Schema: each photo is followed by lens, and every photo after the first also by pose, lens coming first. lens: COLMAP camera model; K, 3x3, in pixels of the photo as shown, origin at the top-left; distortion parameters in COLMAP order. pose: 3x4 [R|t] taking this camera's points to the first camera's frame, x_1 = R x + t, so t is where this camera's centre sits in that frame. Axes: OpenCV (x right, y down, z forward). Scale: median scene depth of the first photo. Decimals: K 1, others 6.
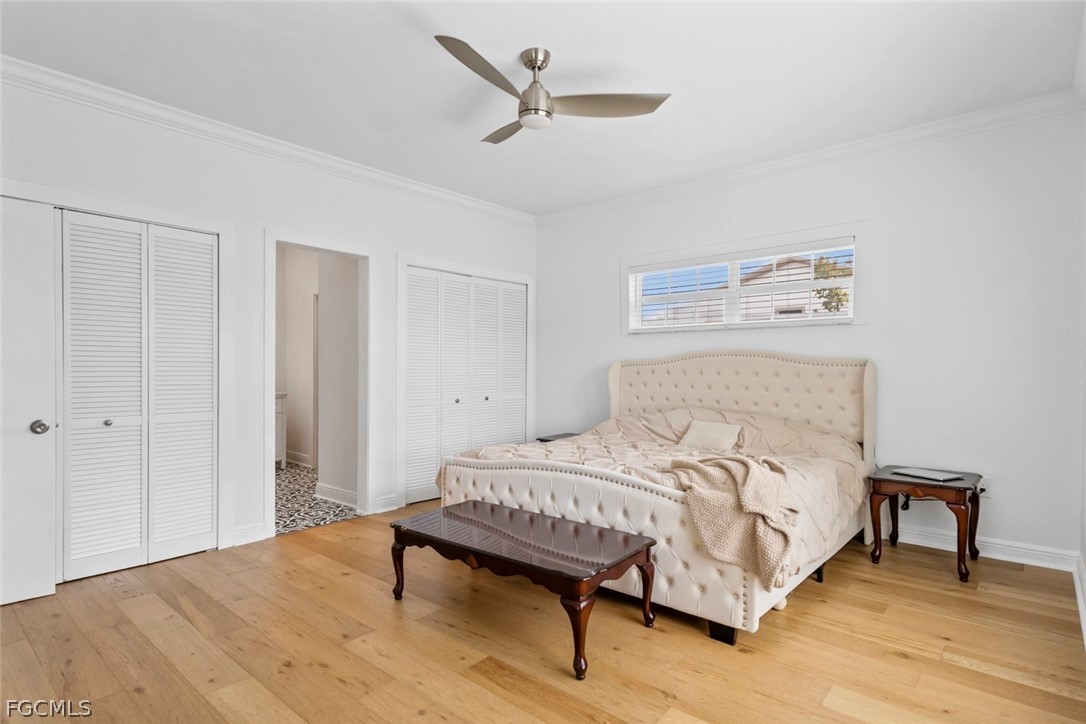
lens RADIAL K [[574.5, 0, 542.8], [0, 574.5, 375.1], [0, 0, 1]] dist [-0.002117, -0.000179]
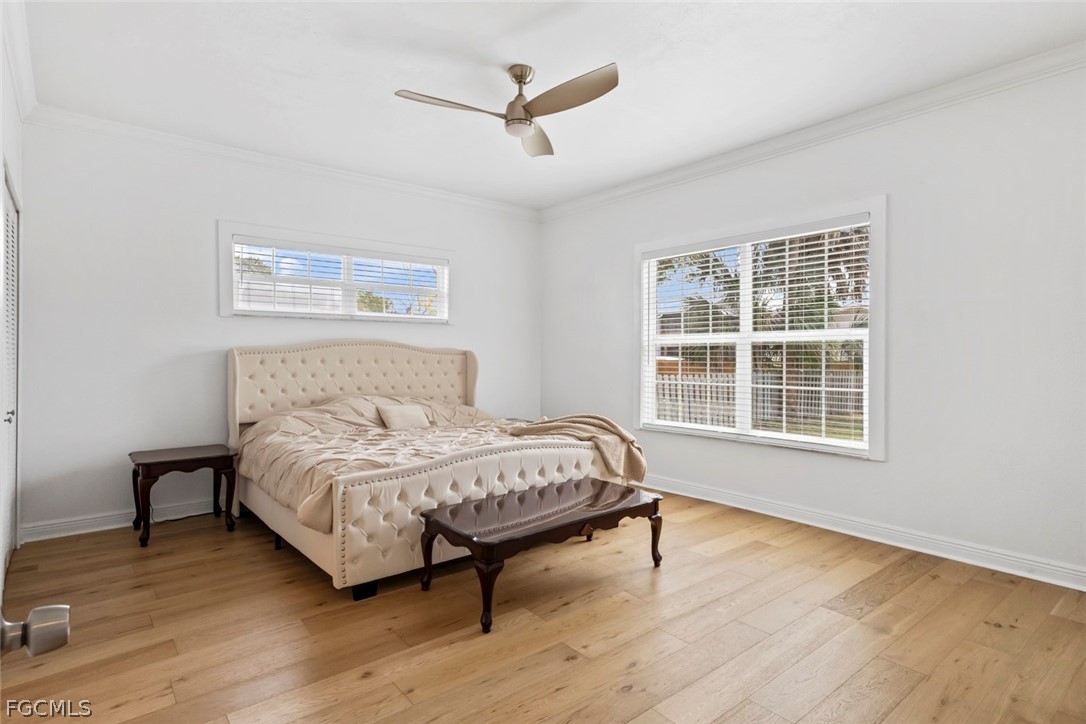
lens RADIAL K [[569.6, 0, 543.0], [0, 569.6, 362.0], [0, 0, 1]] dist [0.032042, 0.000099]
pose [[0.160648, -0.013049, 0.986925, -0.802861], [0.010248, 0.999881, 0.011552, -0.013027], [-0.986958, 0.008258, 0.160763, 0.582294]]
